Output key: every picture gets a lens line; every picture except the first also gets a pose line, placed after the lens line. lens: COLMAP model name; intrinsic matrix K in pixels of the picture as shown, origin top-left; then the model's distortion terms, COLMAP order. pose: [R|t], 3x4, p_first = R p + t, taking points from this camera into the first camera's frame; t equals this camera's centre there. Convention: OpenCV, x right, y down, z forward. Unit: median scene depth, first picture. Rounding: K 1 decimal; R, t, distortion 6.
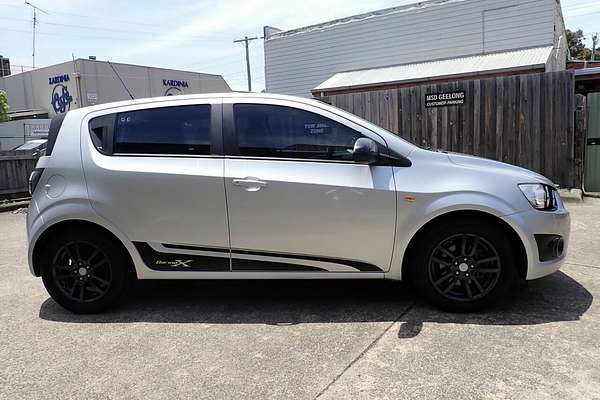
lens RADIAL K [[438.1, 0, 300.0], [0, 438.1, 200.0], [0, 0, 1]] dist [-0.010077, -0.004140]
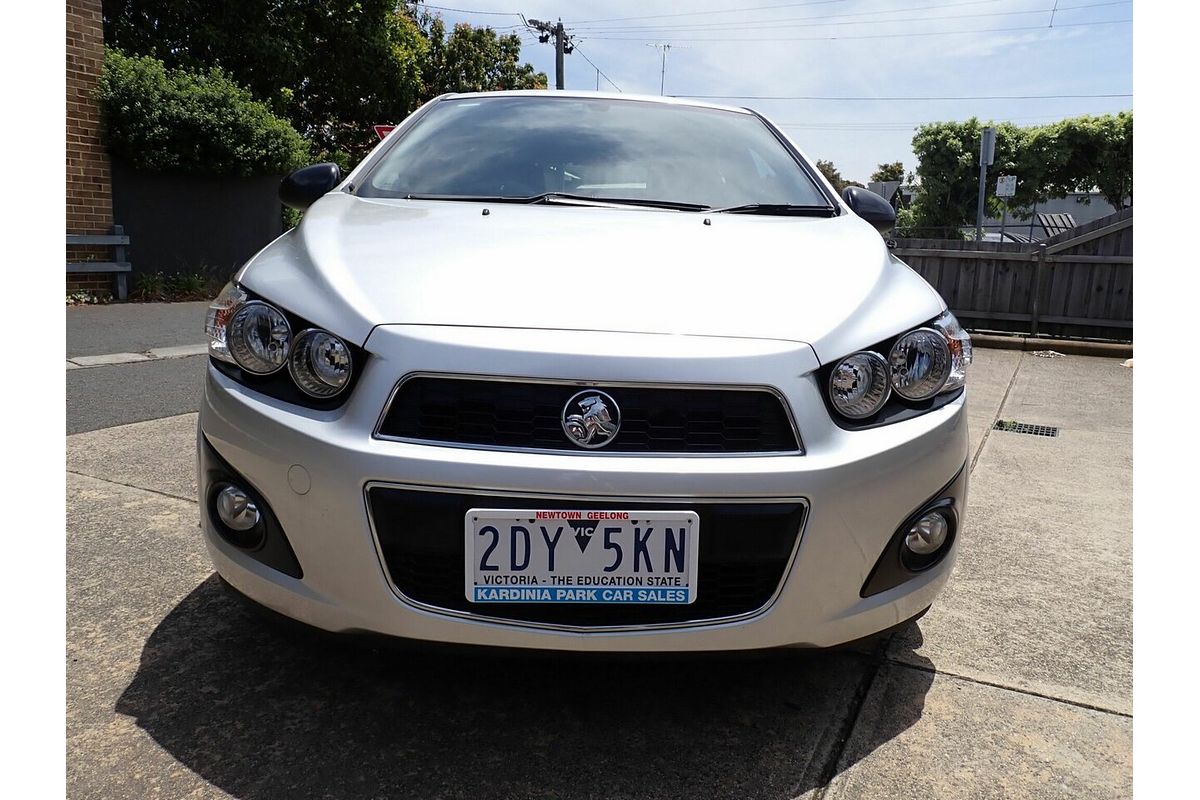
lens RADIAL K [[876.2, 0, 600.0], [0, 876.2, 400.0], [0, 0, 1]] dist [-0.010077, -0.004140]
pose [[0.111655, 0.212872, -0.970680, 1.336967], [-0.181632, 0.964705, 0.190669, -0.144194], [0.977007, 0.155018, 0.146378, 1.349392]]
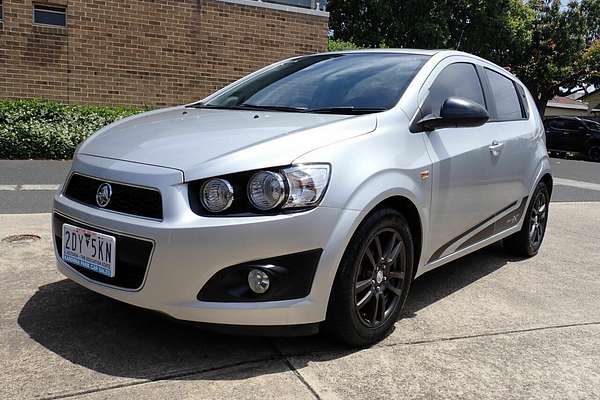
lens RADIAL K [[521.0, 0, 300.0], [0, 521.0, 200.0], [0, 0, 1]] dist [-0.000915, -0.013640]
pose [[-0.548143, 0.131418, -0.825996, 1.294254], [-0.150035, 0.956109, 0.251684, -0.283354], [0.822818, 0.261887, -0.504367, 2.186582]]
